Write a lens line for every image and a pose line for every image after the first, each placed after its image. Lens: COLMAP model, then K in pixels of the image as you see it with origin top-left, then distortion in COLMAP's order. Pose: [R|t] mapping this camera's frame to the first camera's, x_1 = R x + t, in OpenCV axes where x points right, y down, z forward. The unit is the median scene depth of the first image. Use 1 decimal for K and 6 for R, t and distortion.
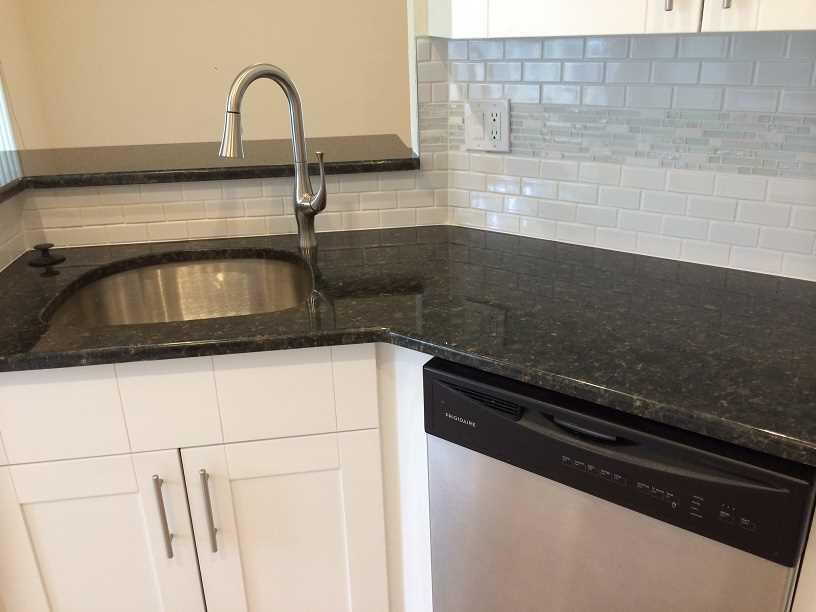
lens RADIAL K [[701.5, 0, 411.2], [0, 701.5, 304.5], [0, 0, 1]] dist [0.082058, -0.104389]
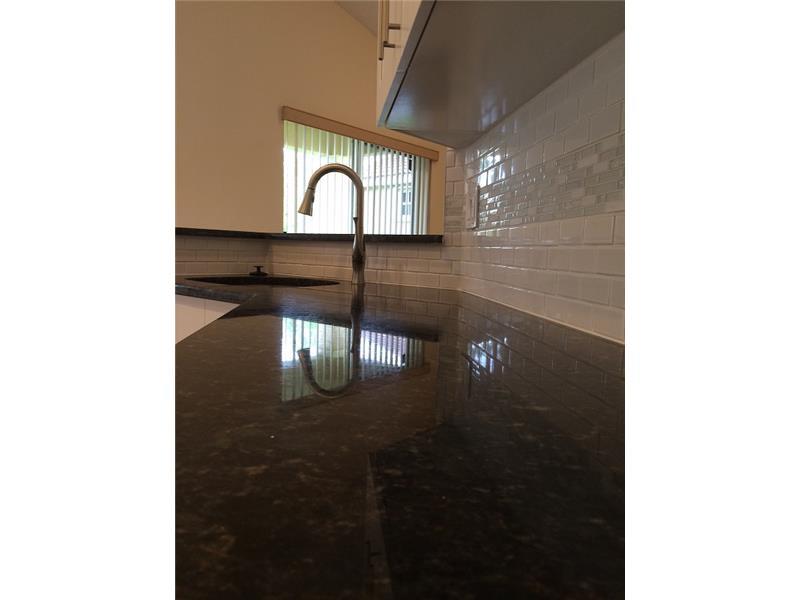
lens RADIAL K [[523.4, 0, 400.0], [0, 523.4, 300.0], [0, 0, 1]] dist [0.056911, -0.001425]
pose [[0.669906, 0.118971, -0.732852, 0.734373], [-0.319950, 0.936980, -0.140360, 0.074291], [0.669968, 0.328504, 0.665753, 0.339644]]
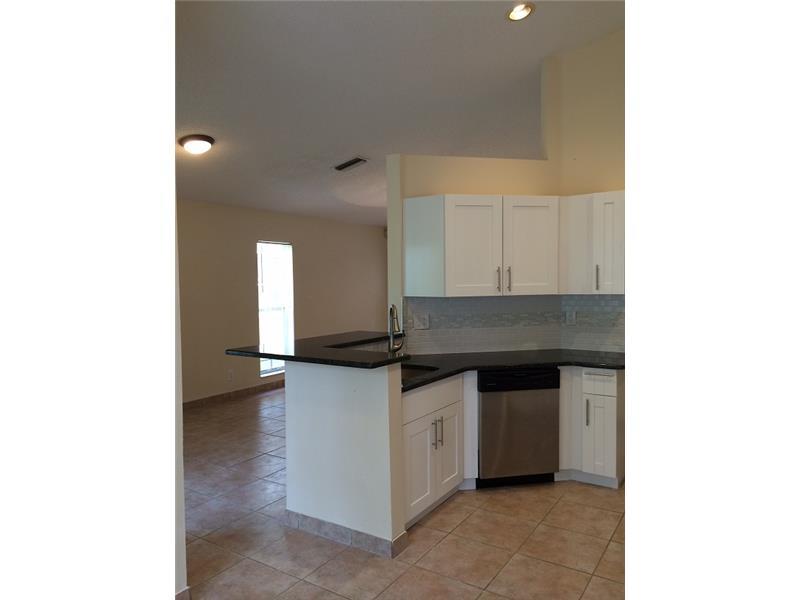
lens RADIAL K [[523.4, 0, 400.0], [0, 523.4, 300.0], [0, 0, 1]] dist [0.056911, -0.001425]
pose [[0.654349, -0.008004, 0.756151, -1.767443], [0.268488, 0.937253, -0.222420, 0.162058], [-0.706924, 0.348558, 0.615439, -0.444898]]
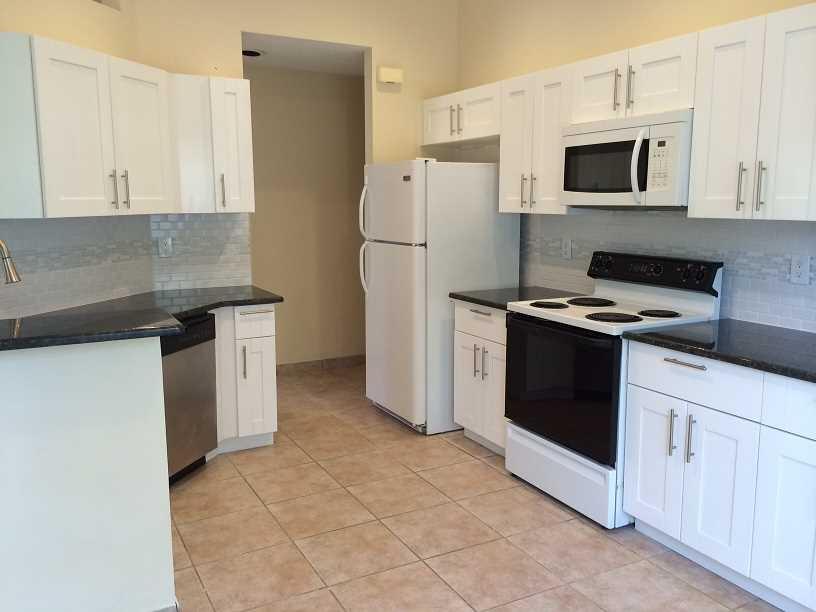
lens RADIAL K [[701.5, 0, 411.2], [0, 701.5, 304.5], [0, 0, 1]] dist [0.082058, -0.104389]
pose [[-0.348675, -0.109117, 0.930870, -1.929719], [0.352779, 0.904878, 0.238210, -0.202511], [-0.868316, 0.411449, -0.277014, 0.582801]]
